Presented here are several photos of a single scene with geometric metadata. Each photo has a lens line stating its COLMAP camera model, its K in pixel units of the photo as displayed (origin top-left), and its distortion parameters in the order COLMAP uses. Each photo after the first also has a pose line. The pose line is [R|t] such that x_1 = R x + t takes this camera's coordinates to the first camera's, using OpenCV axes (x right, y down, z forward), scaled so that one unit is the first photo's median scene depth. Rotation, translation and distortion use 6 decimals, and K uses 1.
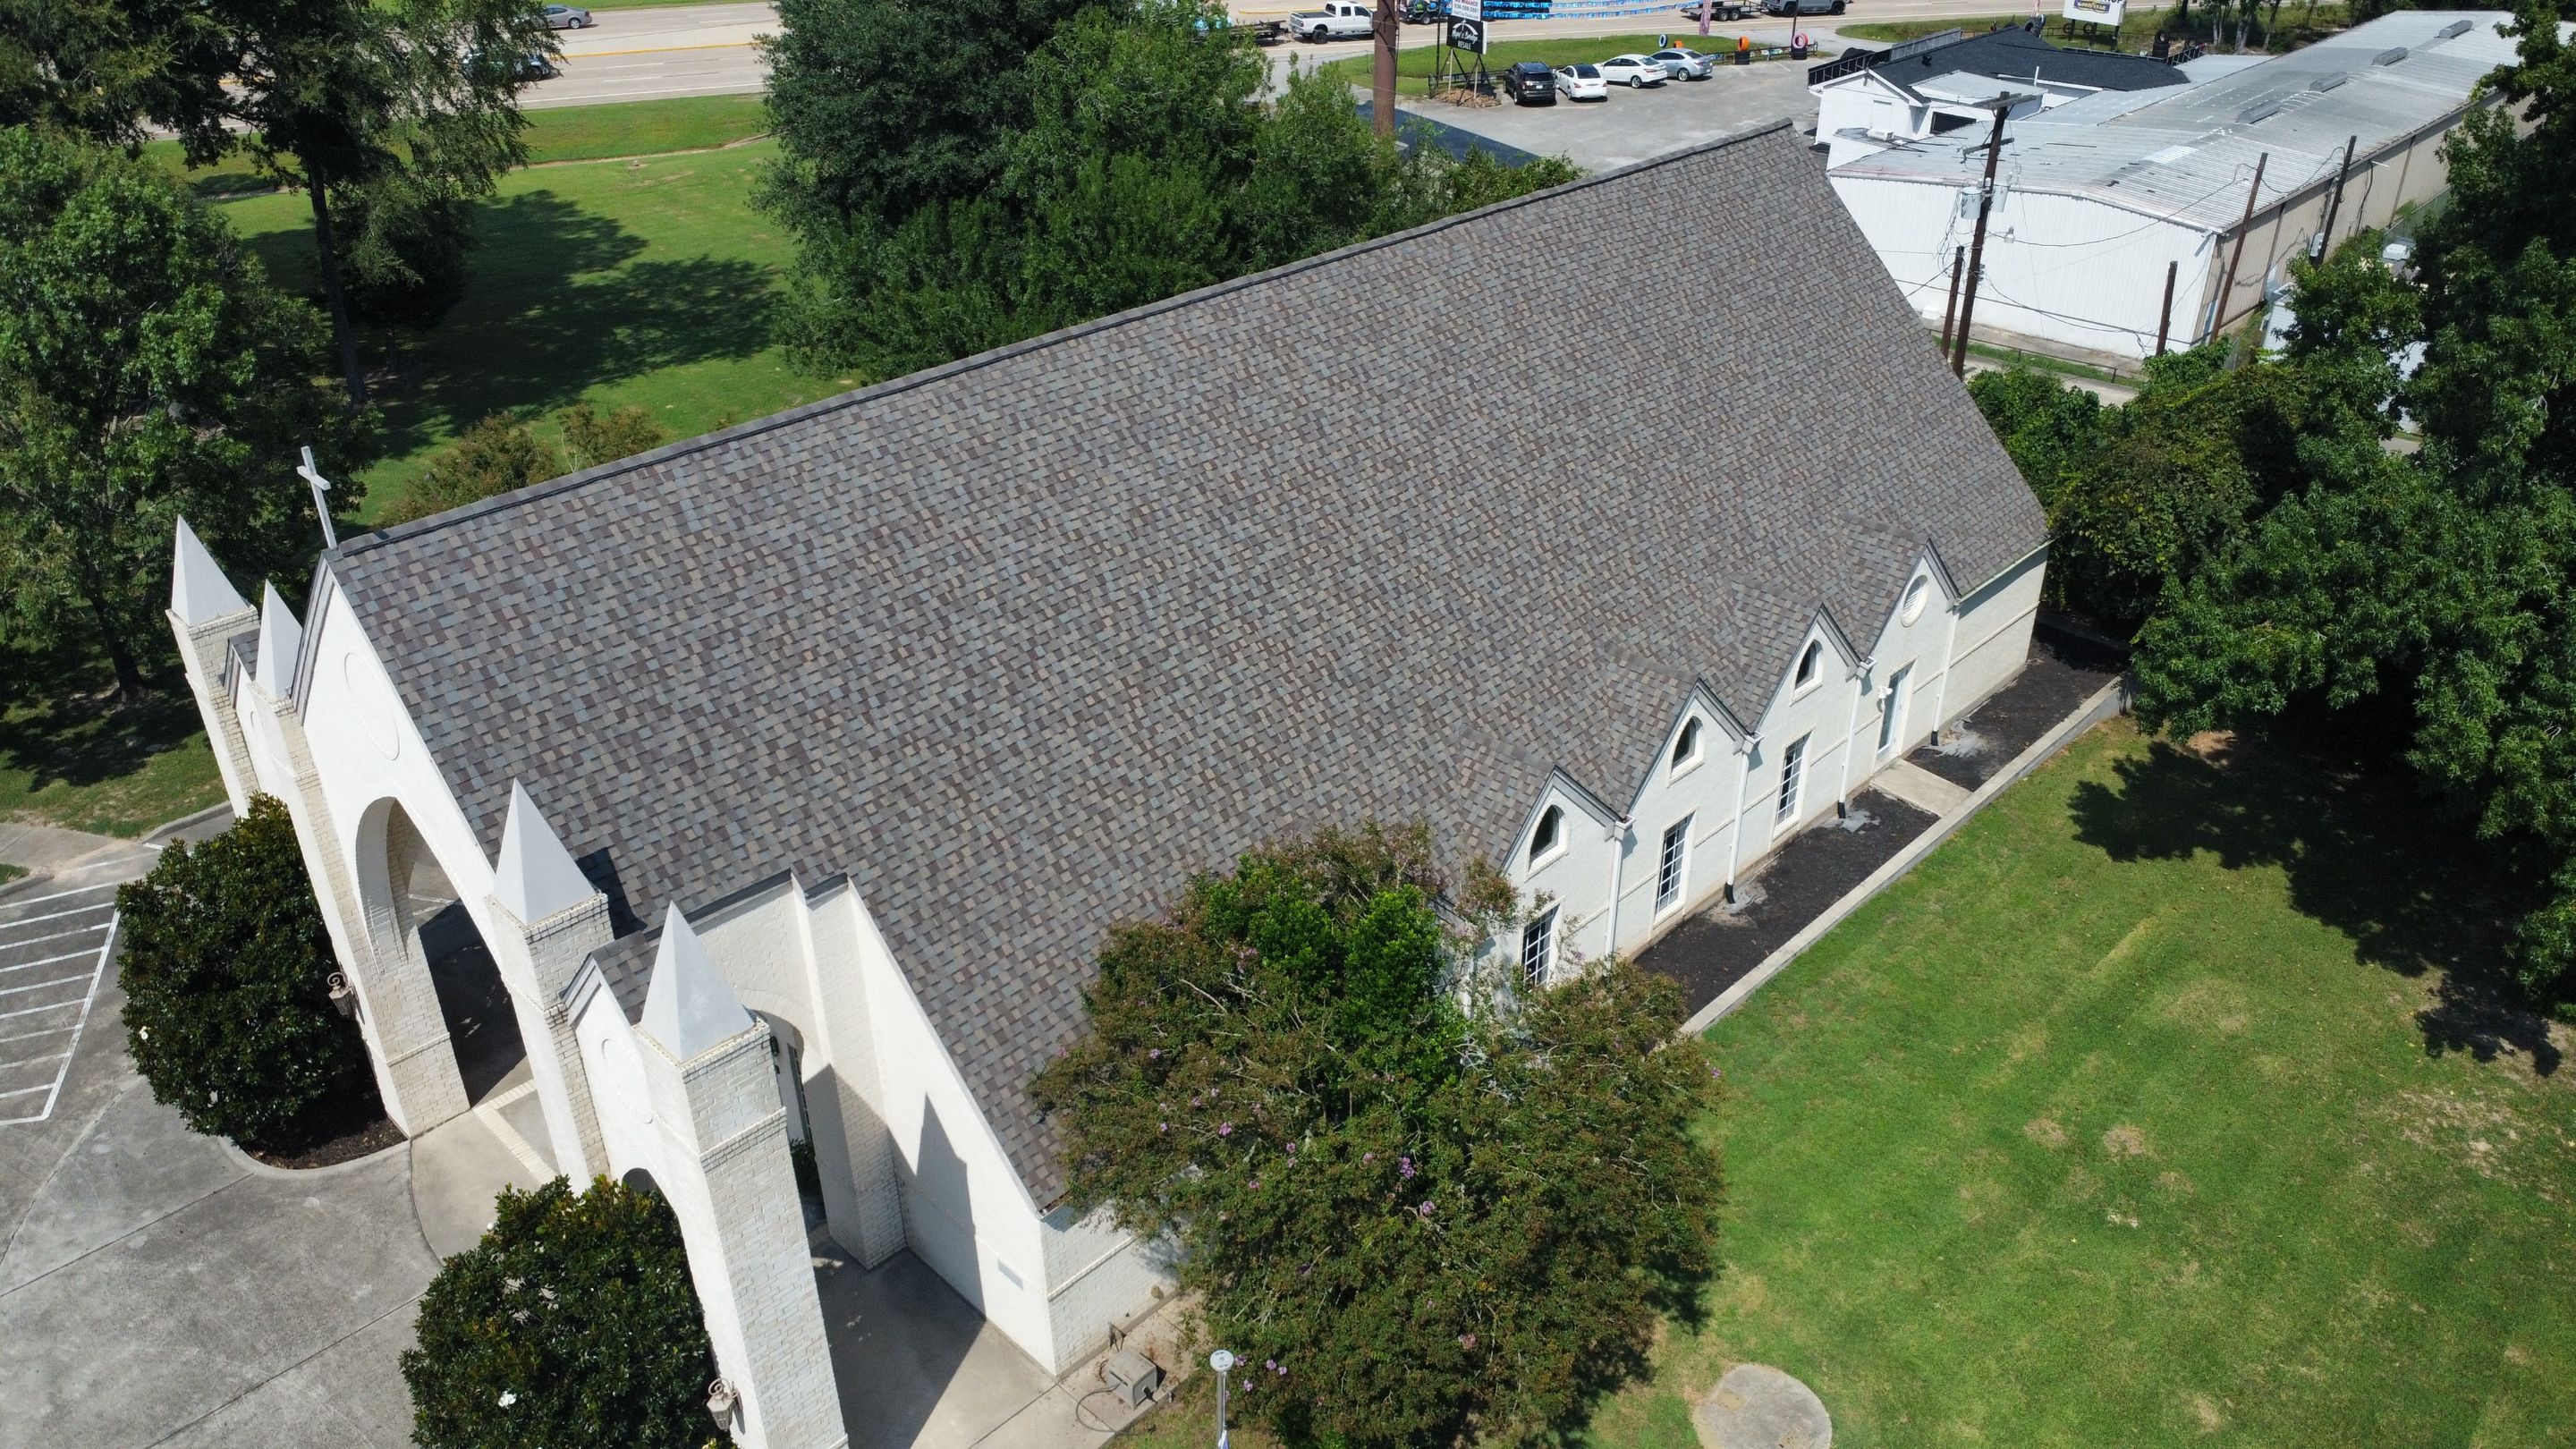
lens RADIAL K [[1867.5, 0, 1292.7], [0, 1867.5, 727.1], [0, 0, 1]] dist [-0.014681, -0.036907]
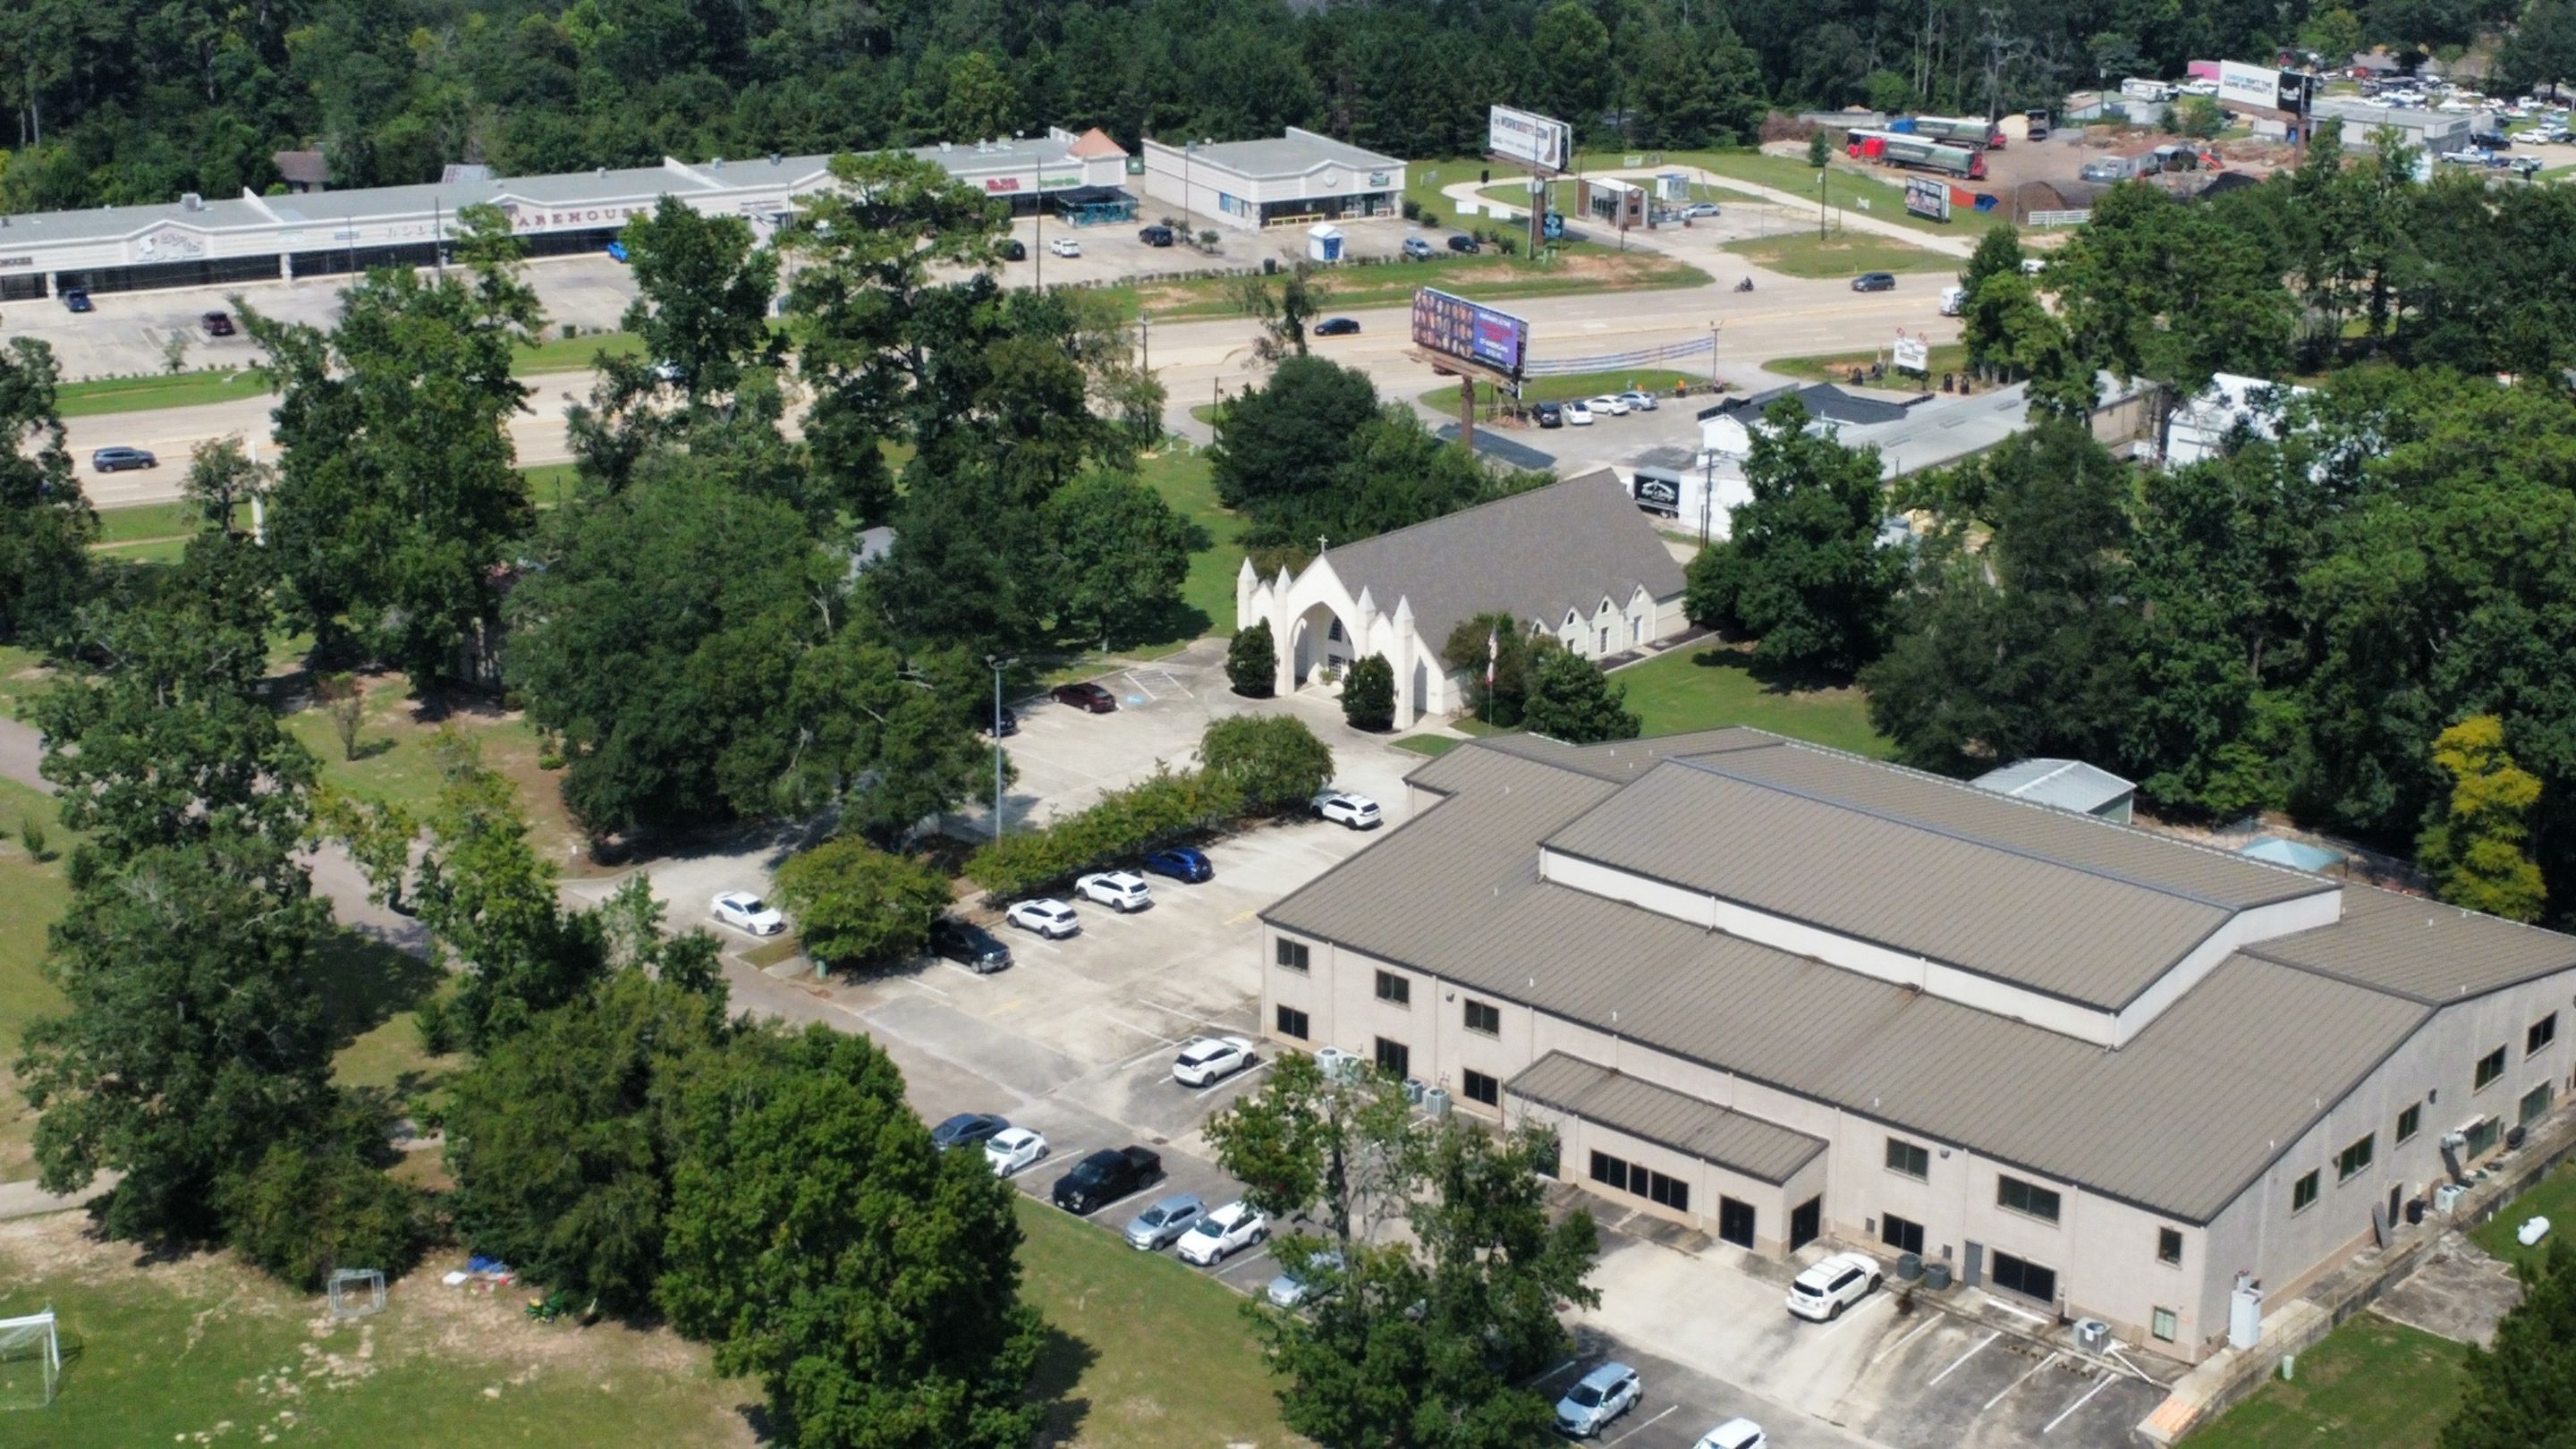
lens RADIAL K [[1867.5, 0, 1292.7], [0, 1867.5, 727.1], [0, 0, 1]] dist [-0.014681, -0.036907]
pose [[0.999766, 0.003702, -0.021291, -0.402078], [-0.006566, 0.990675, -0.136087, 1.013735], [0.020588, 0.136195, 0.990468, -3.871714]]
